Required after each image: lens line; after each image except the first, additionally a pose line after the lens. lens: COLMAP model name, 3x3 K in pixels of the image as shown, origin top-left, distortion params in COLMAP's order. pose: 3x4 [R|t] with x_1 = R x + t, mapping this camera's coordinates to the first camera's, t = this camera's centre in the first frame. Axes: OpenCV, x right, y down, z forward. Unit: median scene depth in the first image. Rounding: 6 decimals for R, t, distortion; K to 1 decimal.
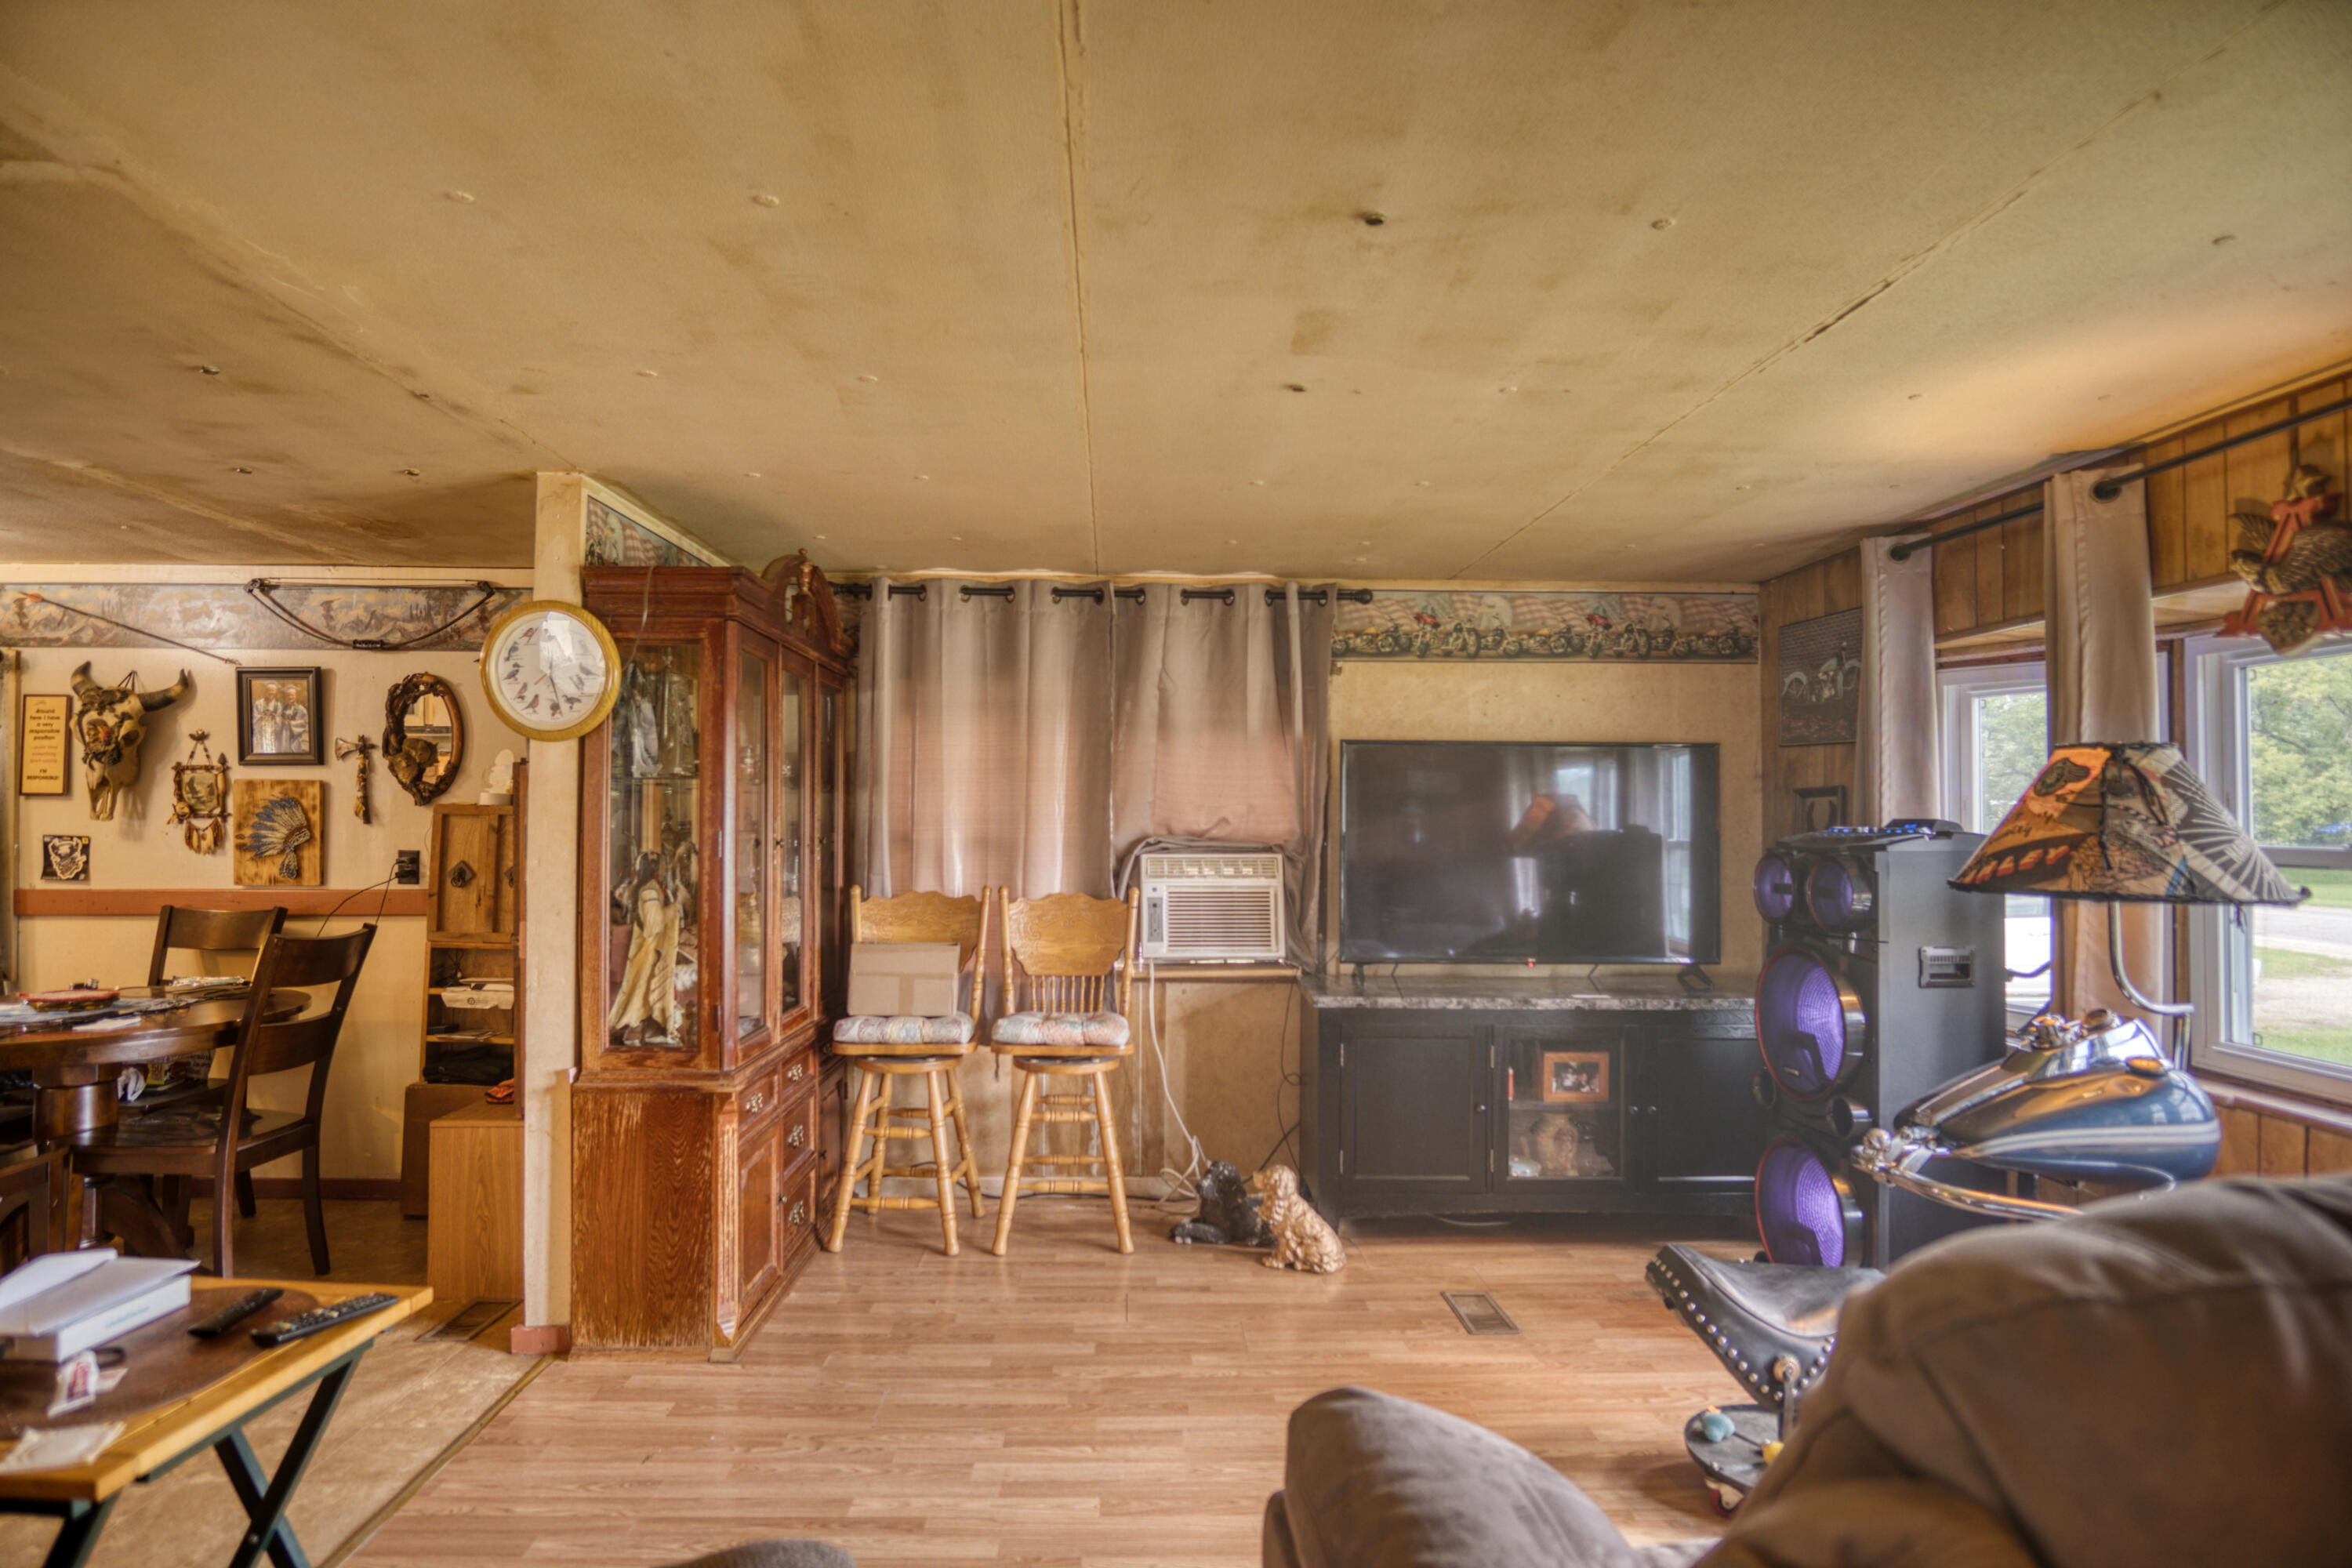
lens RADIAL K [[1297.2, 0, 1171.3], [0, 1297.2, 760.6], [0, 0, 1]] dist [-0.021728, 0.000279]
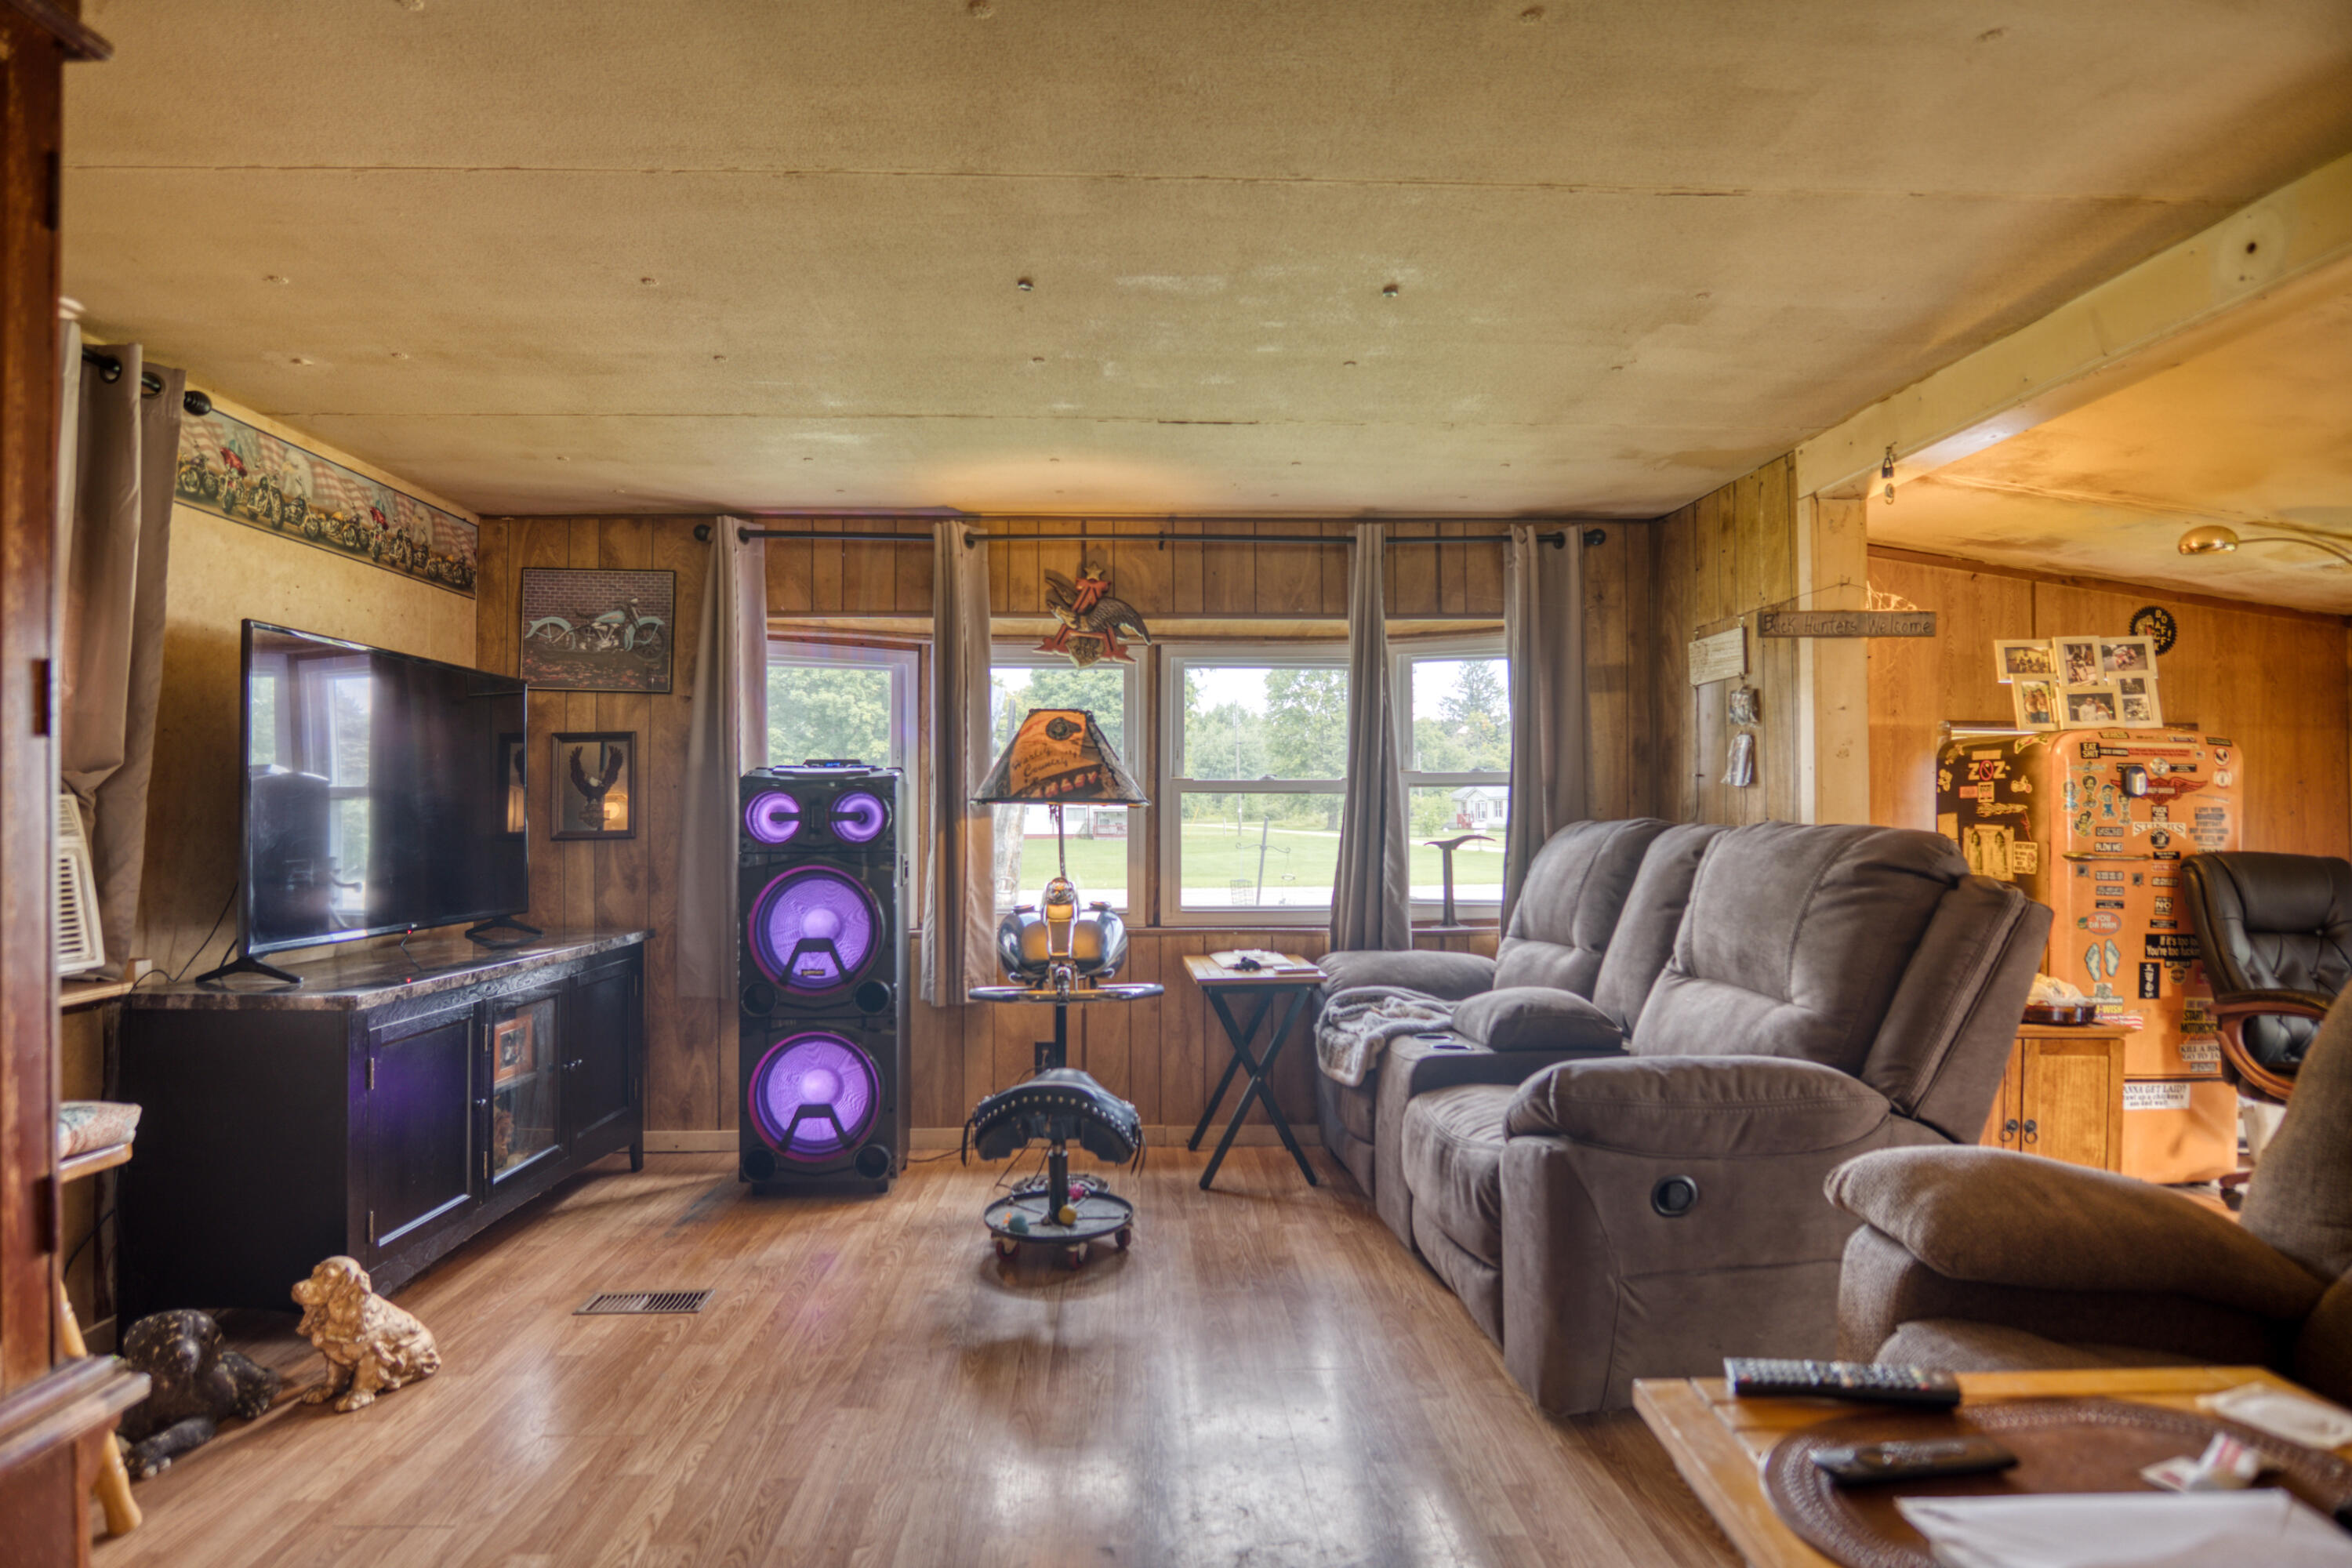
lens RADIAL K [[1297.2, 0, 1171.3], [0, 1297.2, 760.6], [0, 0, 1]] dist [-0.021728, 0.000279]
pose [[-0.018174, 0.037528, 0.999130, -0.542210], [-0.036652, 0.998599, -0.038175, 0.065615], [-0.999163, -0.037314, -0.016773, 0.555339]]
